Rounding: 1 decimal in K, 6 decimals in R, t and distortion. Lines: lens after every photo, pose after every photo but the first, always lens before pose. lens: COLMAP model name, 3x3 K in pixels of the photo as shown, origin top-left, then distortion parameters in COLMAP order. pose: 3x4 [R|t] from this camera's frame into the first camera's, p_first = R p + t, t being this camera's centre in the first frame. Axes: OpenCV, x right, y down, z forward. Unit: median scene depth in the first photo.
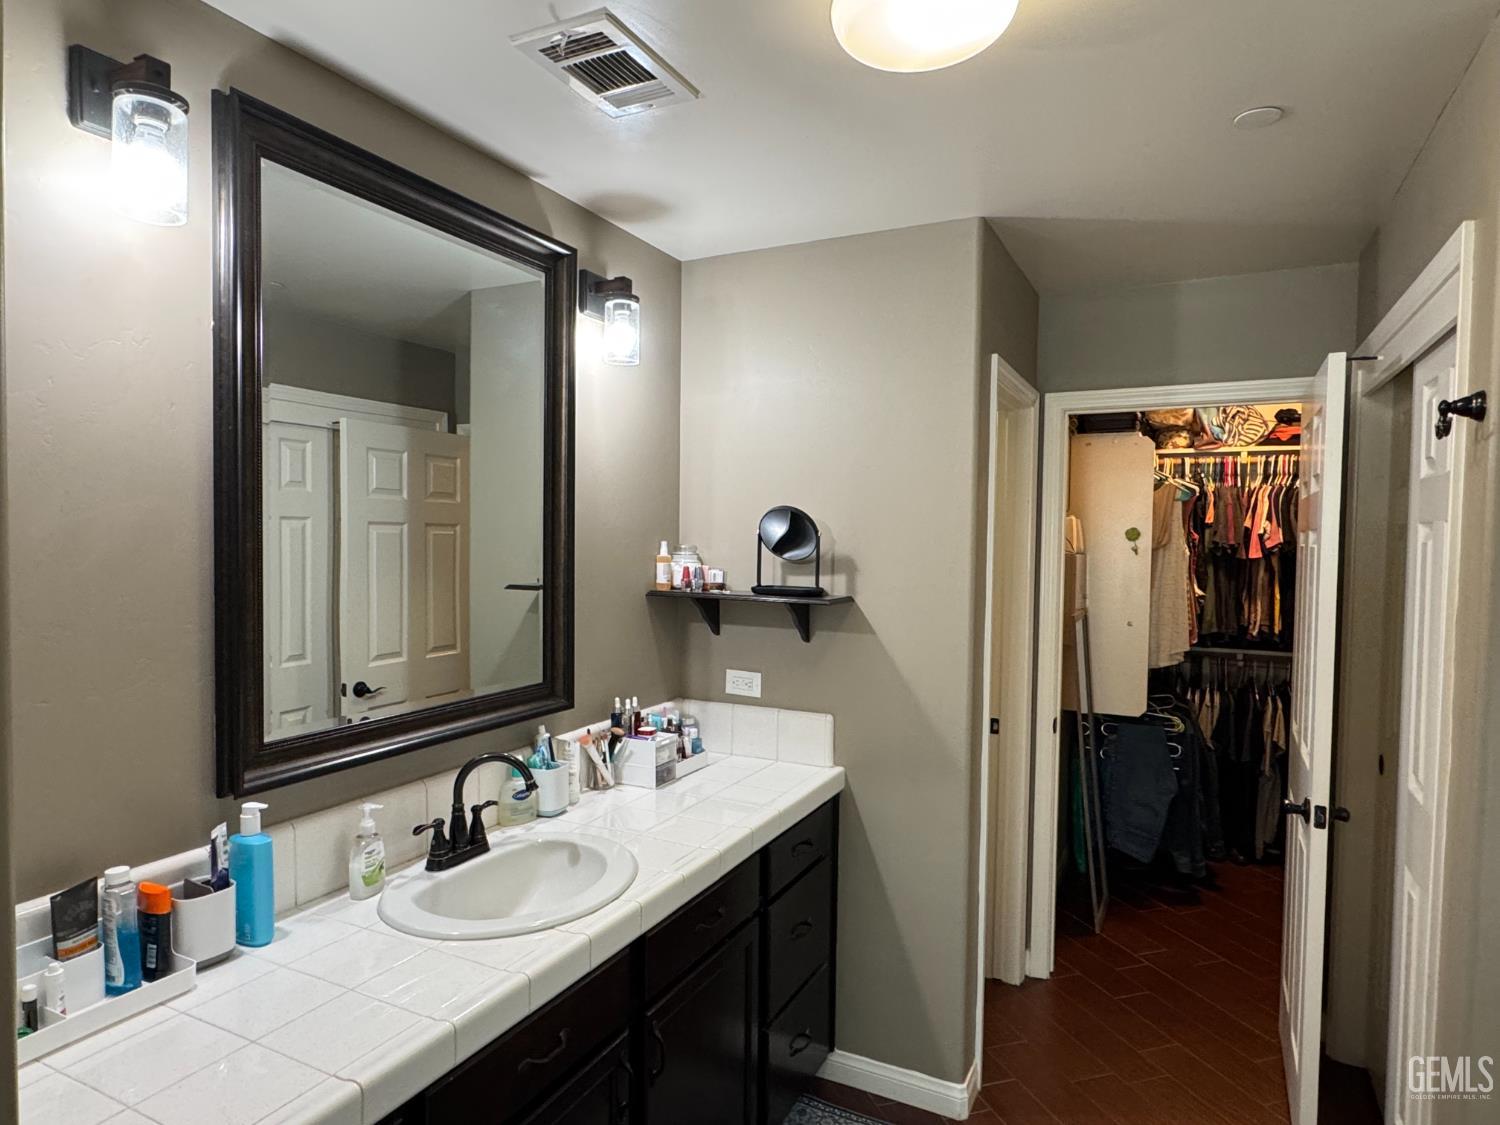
lens RADIAL K [[897.2, 0, 755.8], [0, 897.2, 563.9], [0, 0, 1]] dist [0.001627, -0.000469]
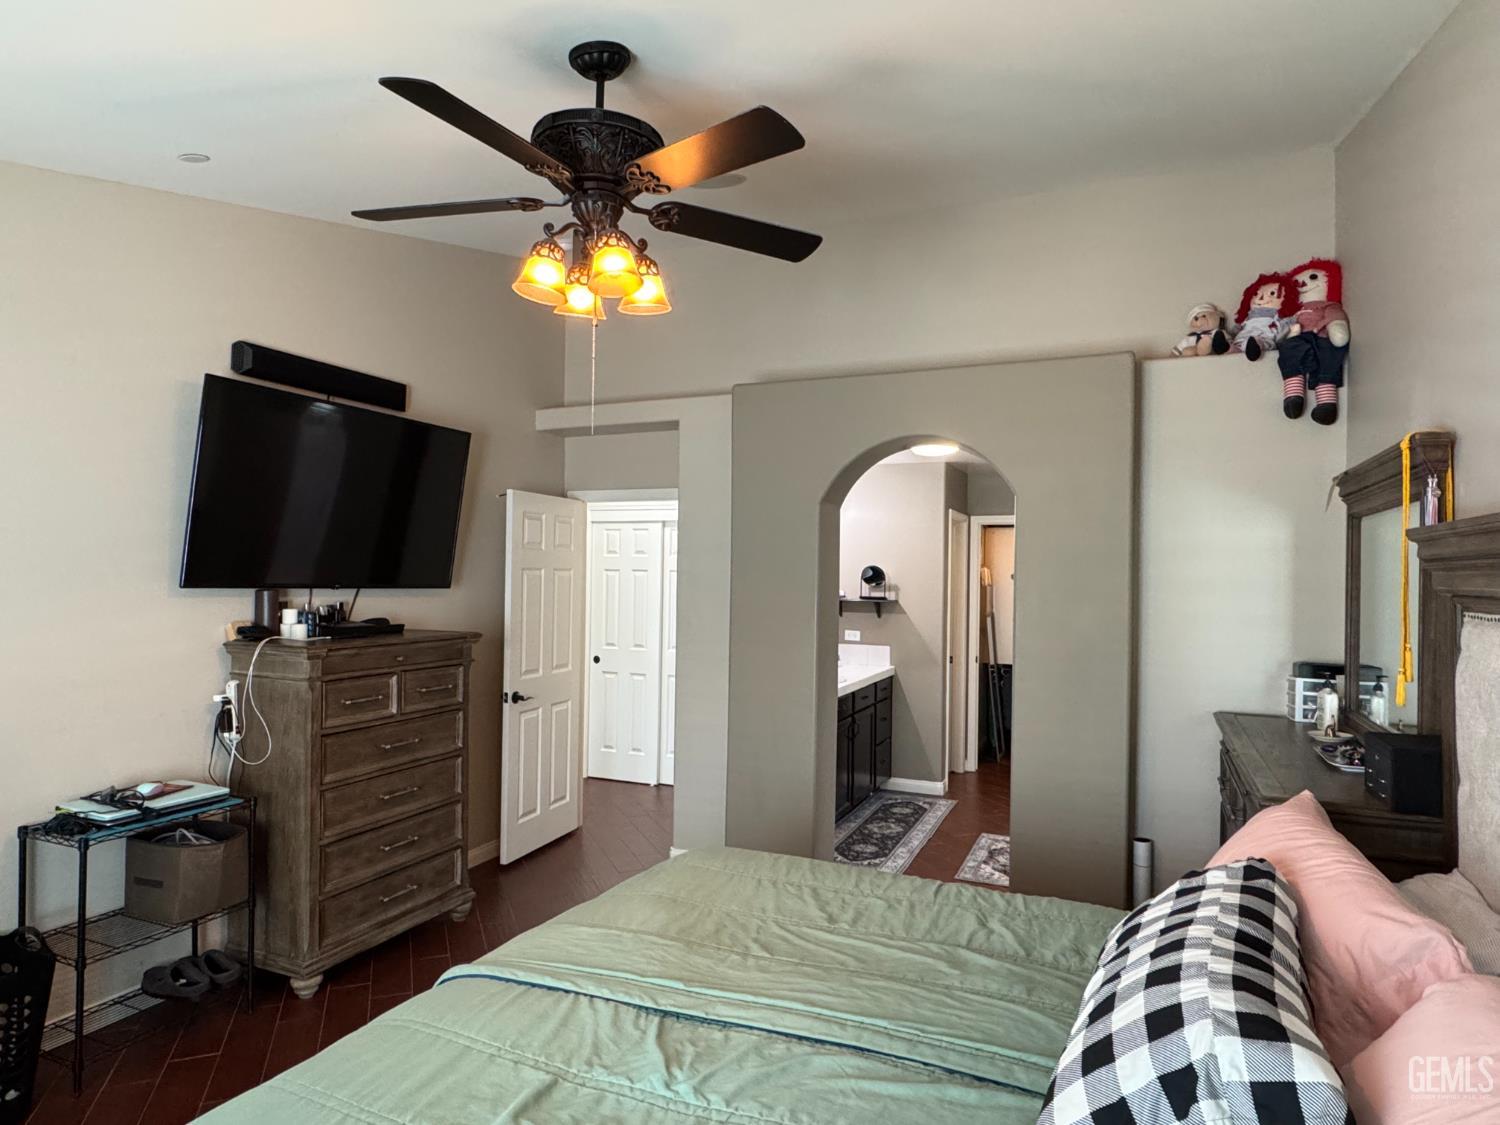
lens RADIAL K [[897.2, 0, 745.6], [0, 897.2, 564.6], [0, 0, 1]] dist [0.001627, -0.000469]
pose [[0.998638, 0.002999, 0.052083, -0.457554], [-0.000616, 0.998955, -0.045707, 0.051469], [-0.052166, 0.045612, 0.997596, -1.541961]]
